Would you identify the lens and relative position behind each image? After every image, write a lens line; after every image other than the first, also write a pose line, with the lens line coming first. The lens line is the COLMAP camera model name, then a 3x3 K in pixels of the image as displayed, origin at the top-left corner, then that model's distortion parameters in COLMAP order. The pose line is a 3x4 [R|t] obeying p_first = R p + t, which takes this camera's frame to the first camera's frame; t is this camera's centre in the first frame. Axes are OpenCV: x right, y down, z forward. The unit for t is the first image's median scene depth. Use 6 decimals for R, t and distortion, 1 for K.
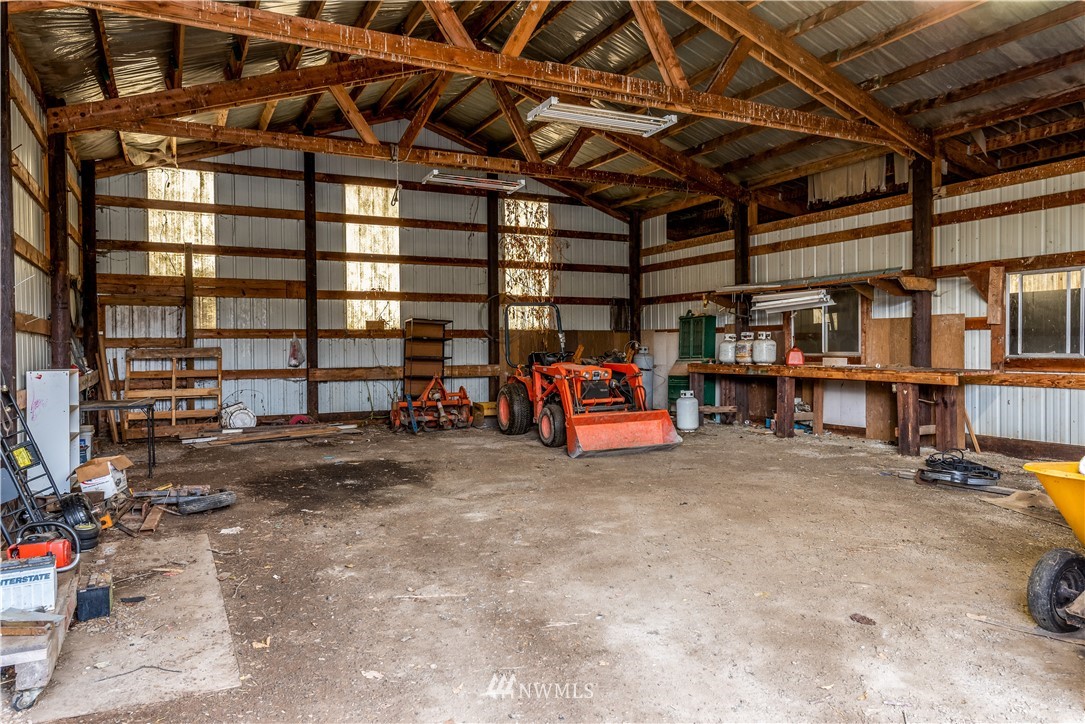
lens RADIAL K [[740.7, 0, 541.7], [0, 740.7, 359.7], [0, 0, 1]] dist [-0.011147, 0.001074]
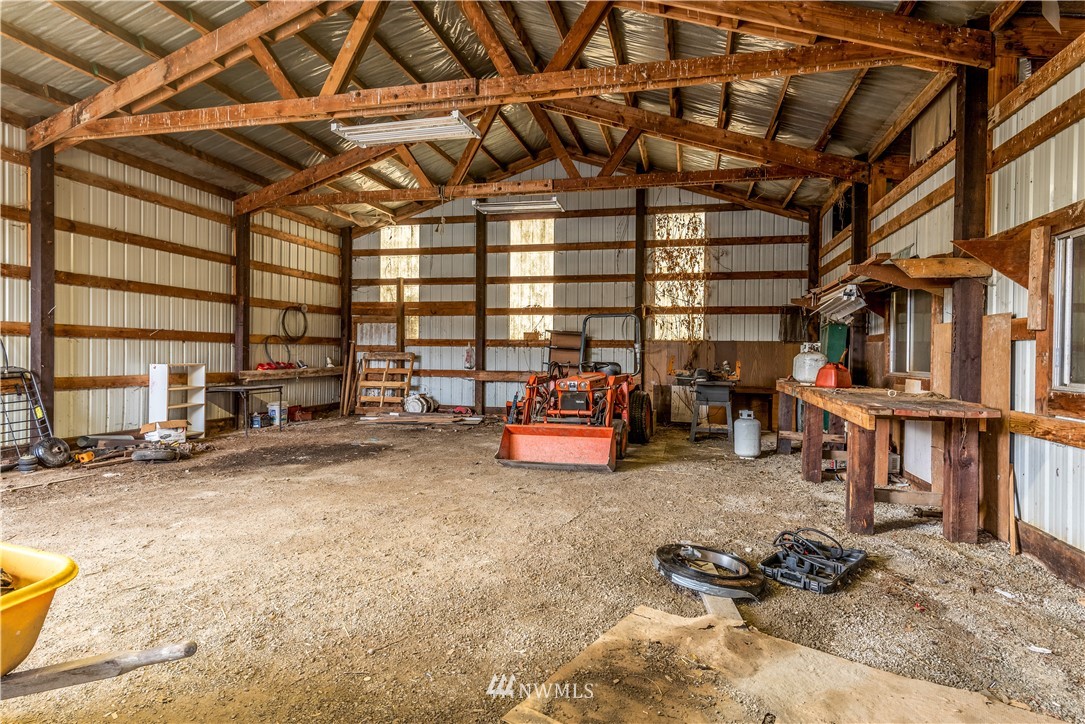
lens RADIAL K [[608.5, 0, 541.2], [0, 608.5, 361.8], [0, 0, 1]] dist [-0.001162, 0.000248]
pose [[0.754036, 0.024442, -0.656378, 0.437225], [-0.027908, 0.999597, 0.005162, -0.010914], [0.656240, 0.014425, 0.754415, 0.278207]]
